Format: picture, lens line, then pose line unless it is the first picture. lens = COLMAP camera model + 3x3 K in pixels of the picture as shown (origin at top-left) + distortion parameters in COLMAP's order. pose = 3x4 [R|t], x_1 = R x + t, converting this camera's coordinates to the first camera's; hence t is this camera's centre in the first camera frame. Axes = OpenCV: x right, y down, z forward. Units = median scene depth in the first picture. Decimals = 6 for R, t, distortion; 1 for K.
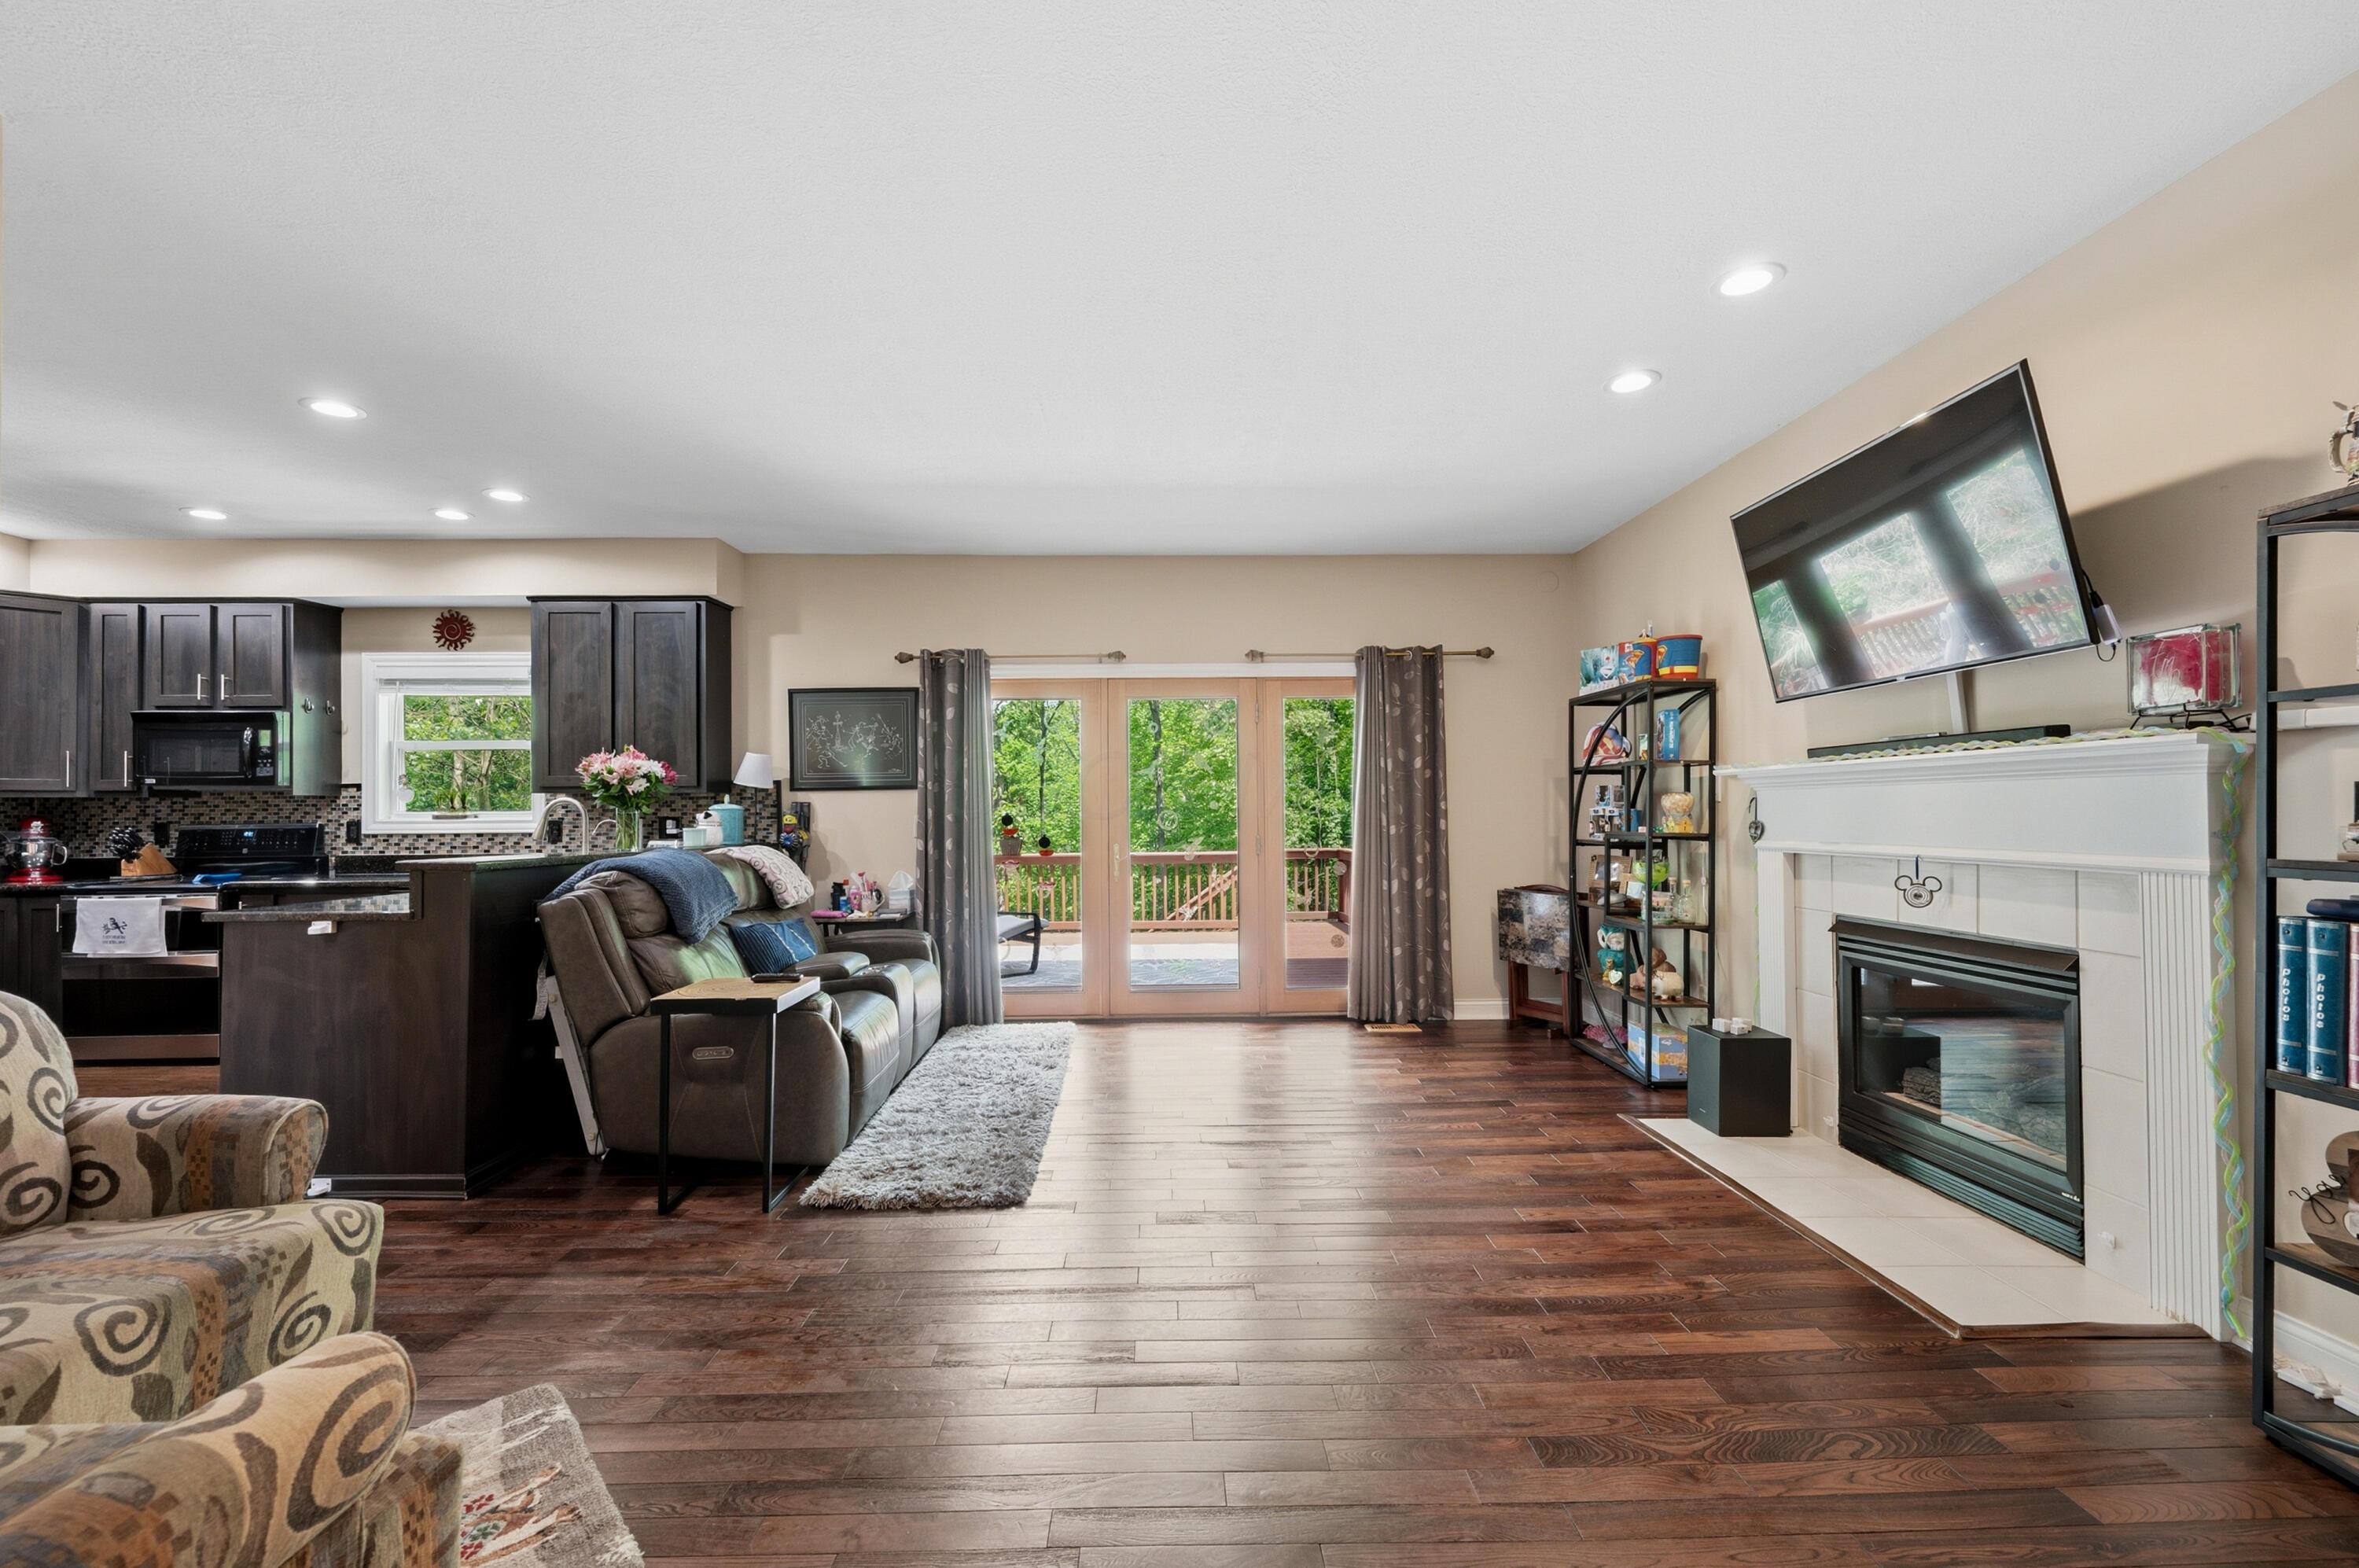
lens RADIAL K [[966.2, 0, 1183.5], [0, 966.2, 797.8], [0, 0, 1]] dist [-0.000669, 0.000322]
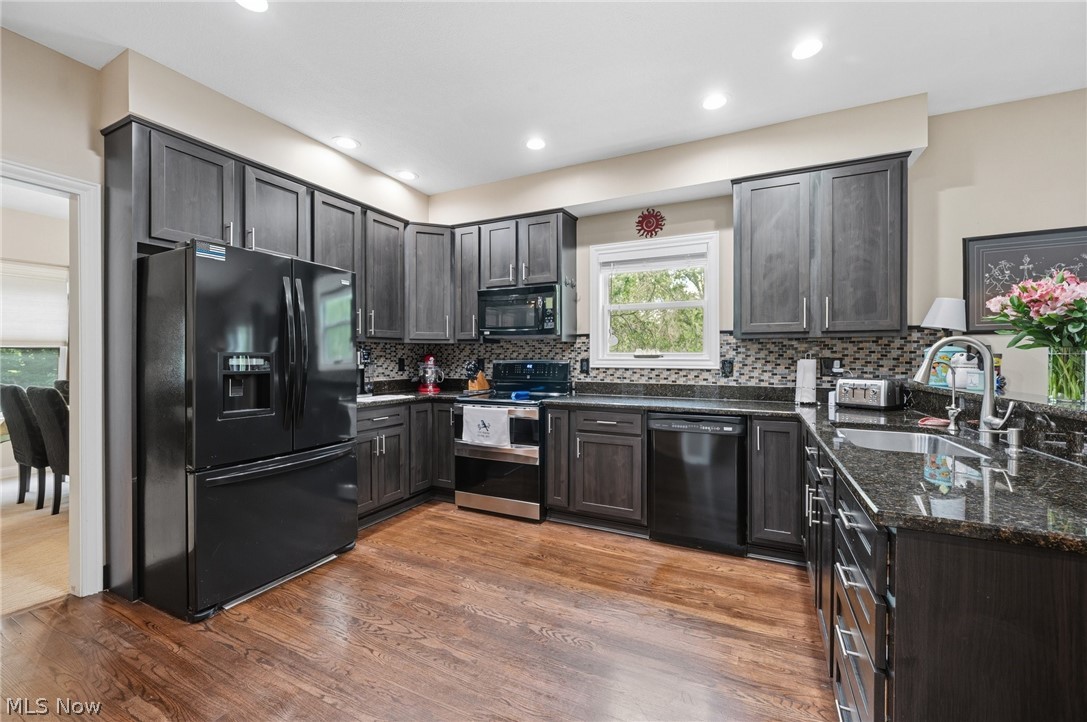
lens RADIAL K [[438.5, 0, 546.9], [0, 438.5, 357.7], [0, 0, 1]] dist [-0.001424, -0.000383]
pose [[0.889250, 0.009292, -0.457326, -0.623231], [-0.000237, 0.999803, 0.019853, 0.009357], [0.457421, -0.017546, 0.889077, 0.380540]]
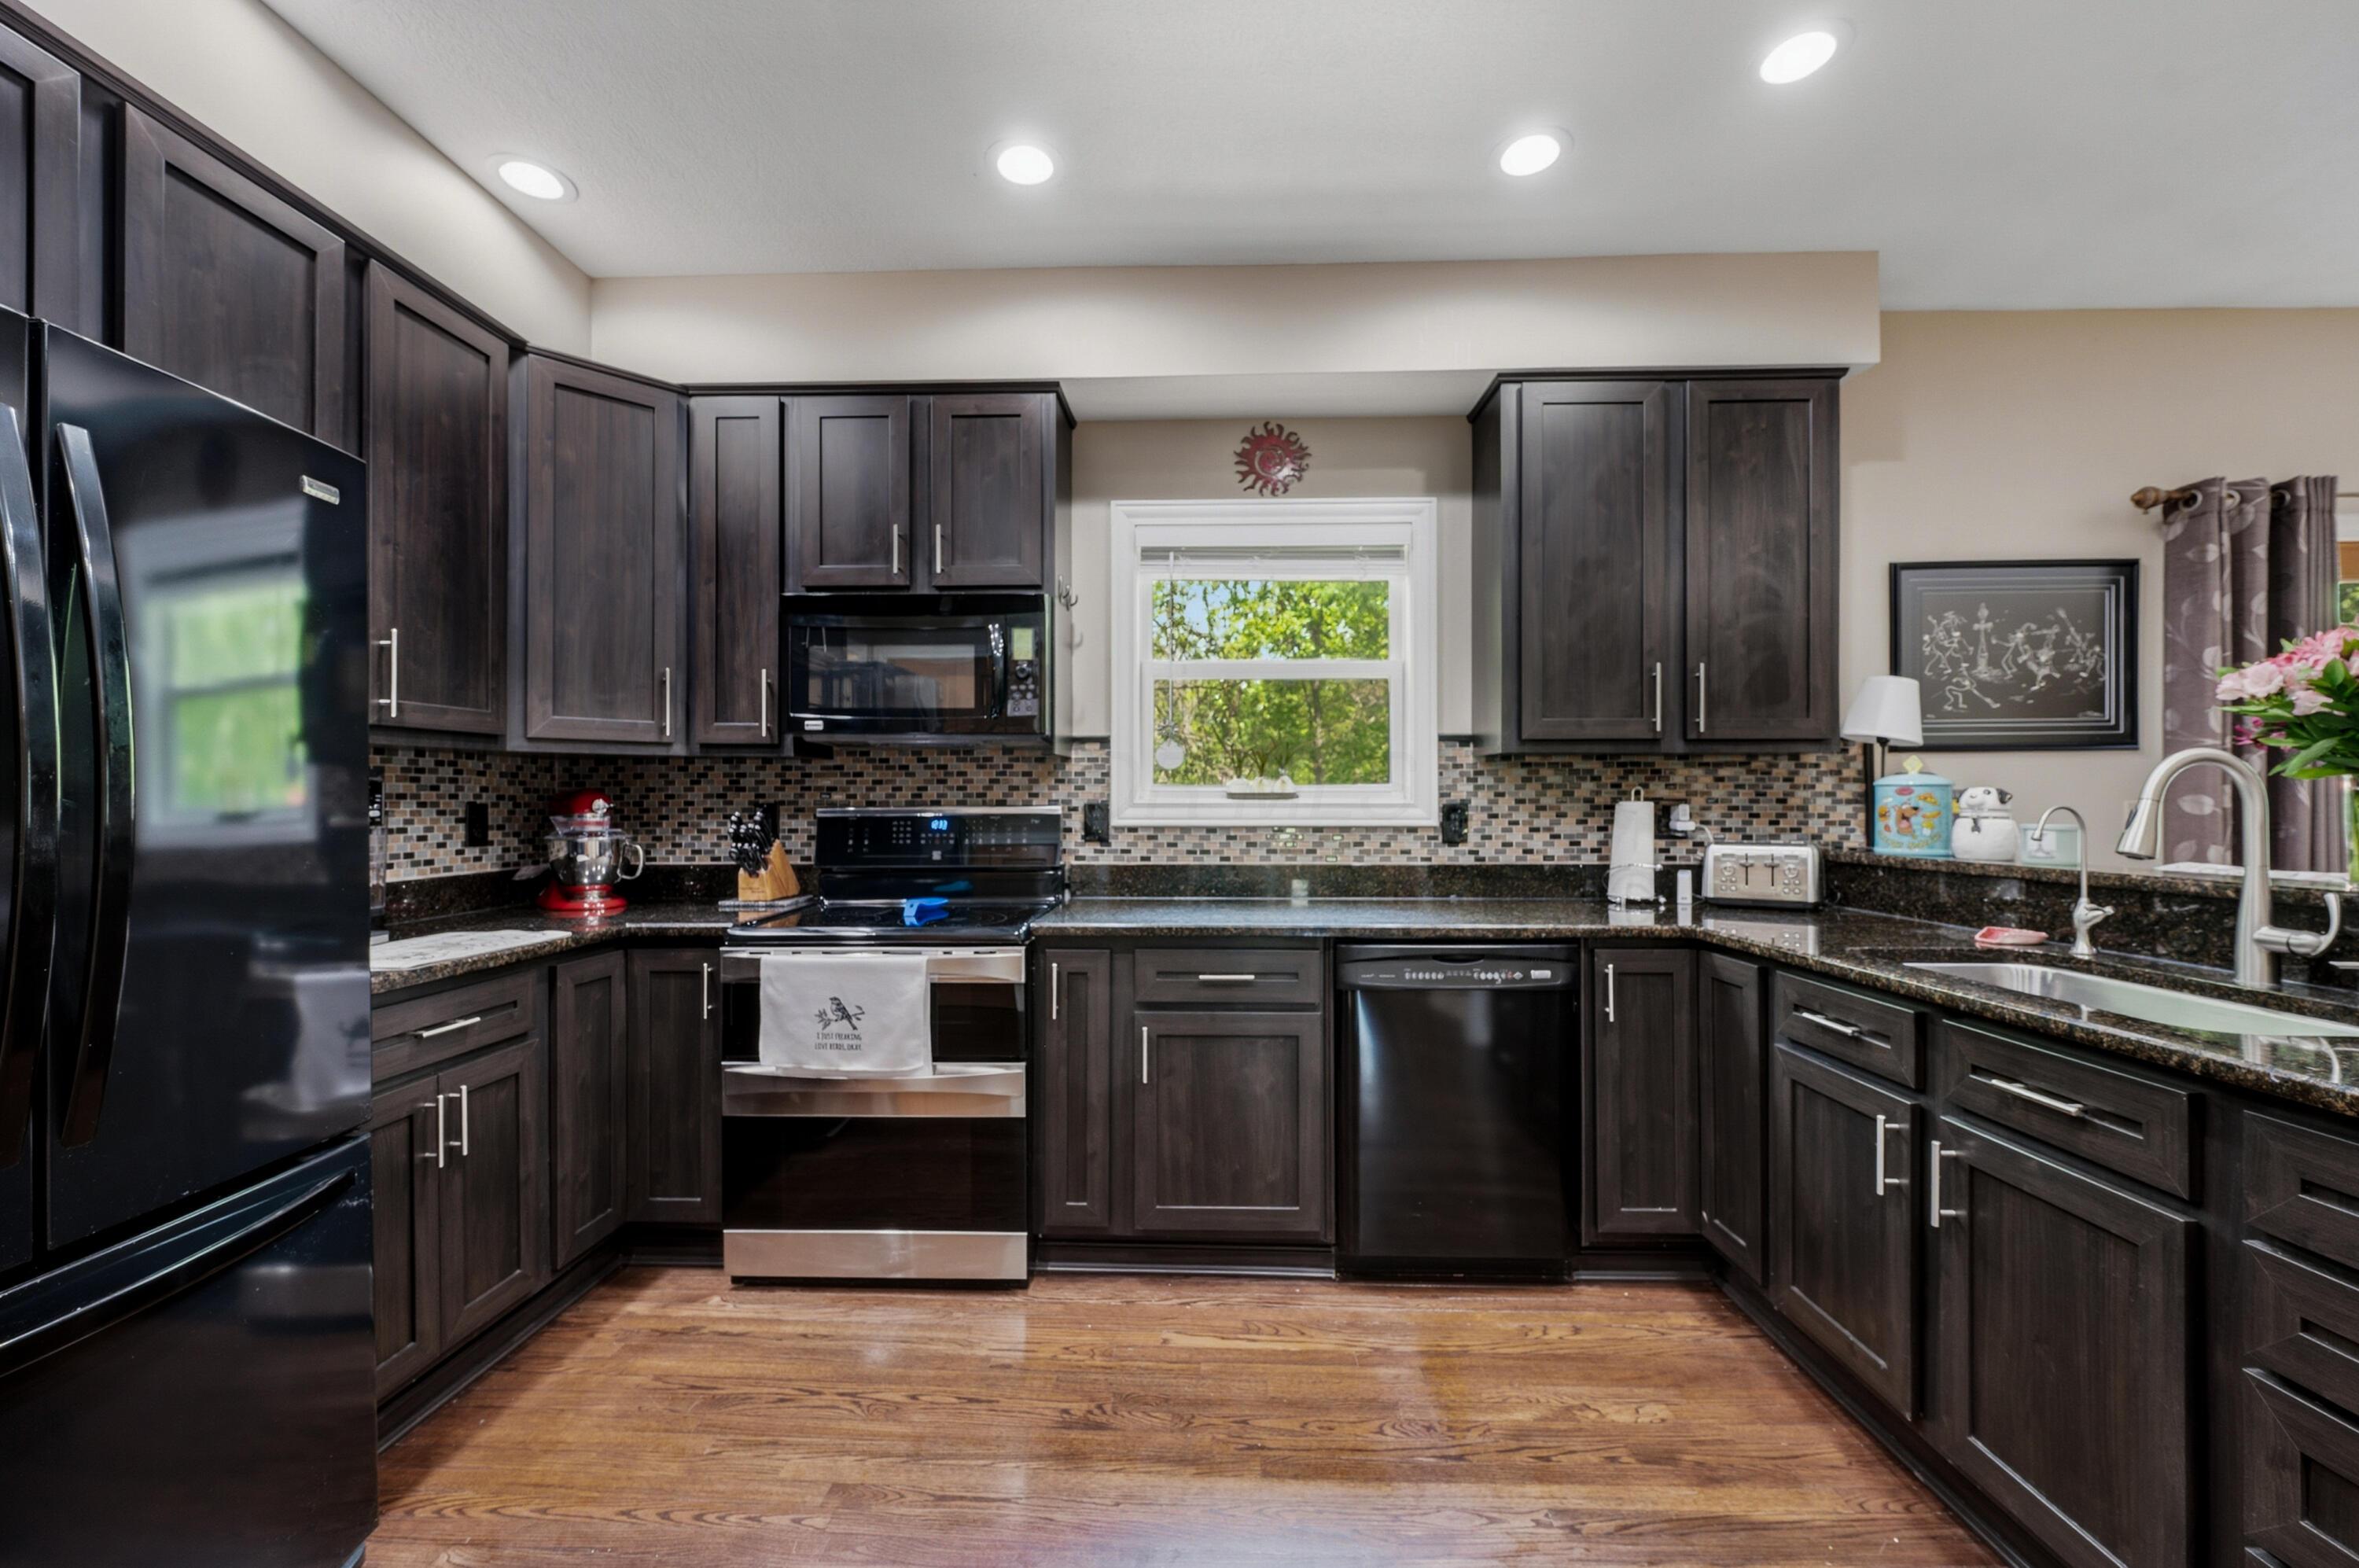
lens RADIAL K [[942.9, 0, 1186.0], [0, 942.9, 795.0], [0, 0, 1]] dist [-0.000581, -0.000054]
pose [[0.998515, 0.006647, -0.054074, -0.808925], [-0.005945, 0.999896, 0.013123, 0.012790], [0.054155, -0.012782, 0.998451, 0.476028]]
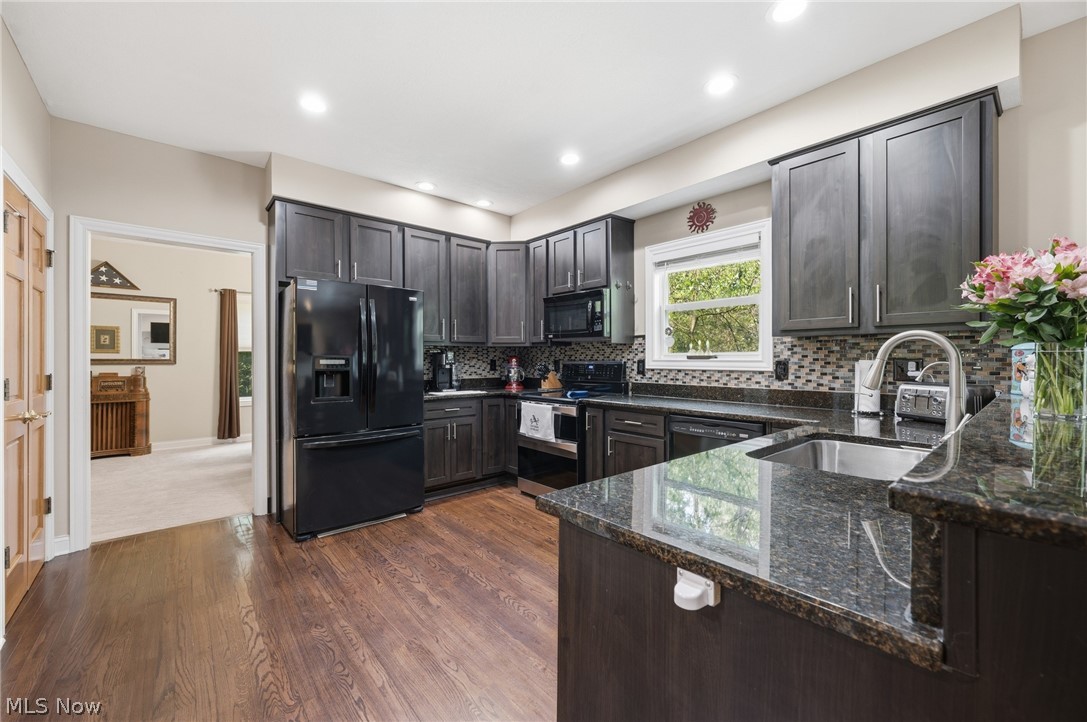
lens RADIAL K [[432.4, 0, 546.1], [0, 432.4, 360.0], [0, 0, 1]] dist [-0.001454, 0.000057]
pose [[0.641111, 0.009444, -0.767390, -0.452838], [0.008524, 0.999775, 0.019426, 0.010430], [0.767401, -0.018995, 0.640886, 0.470569]]
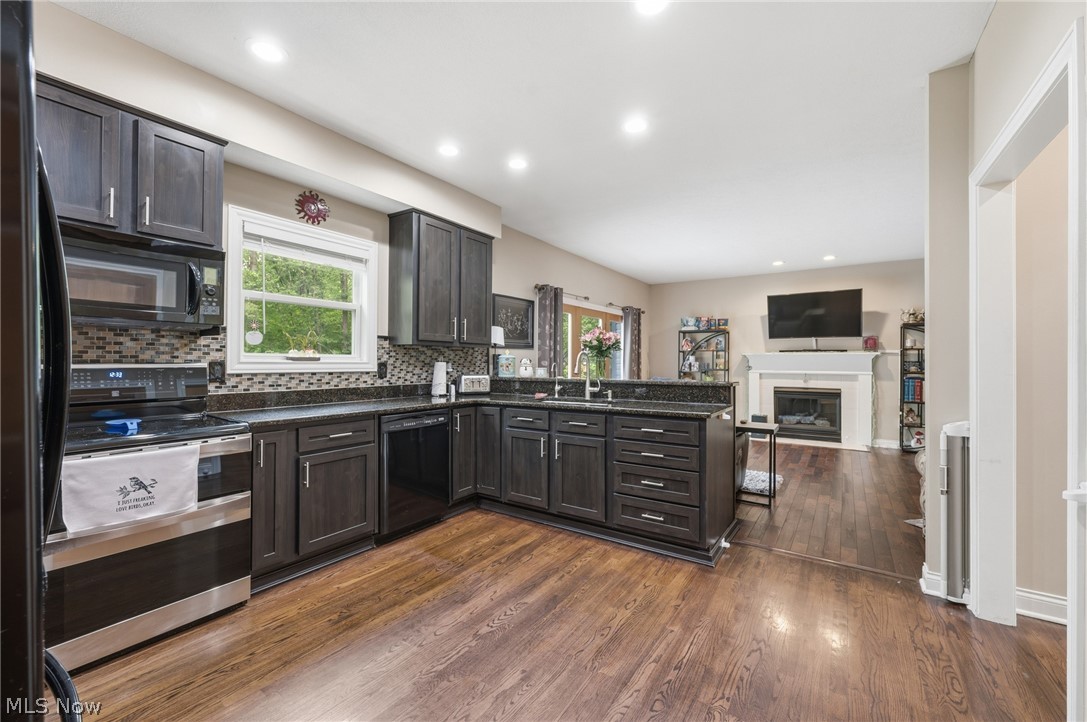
lens RADIAL K [[432.4, 0, 546.1], [0, 432.4, 360.0], [0, 0, 1]] dist [-0.001454, 0.000057]
pose [[0.582941, 0.014517, 0.812385, -1.074140], [-0.022797, 0.999739, -0.001506, 0.015715], [-0.812195, -0.017642, 0.583120, 0.450740]]
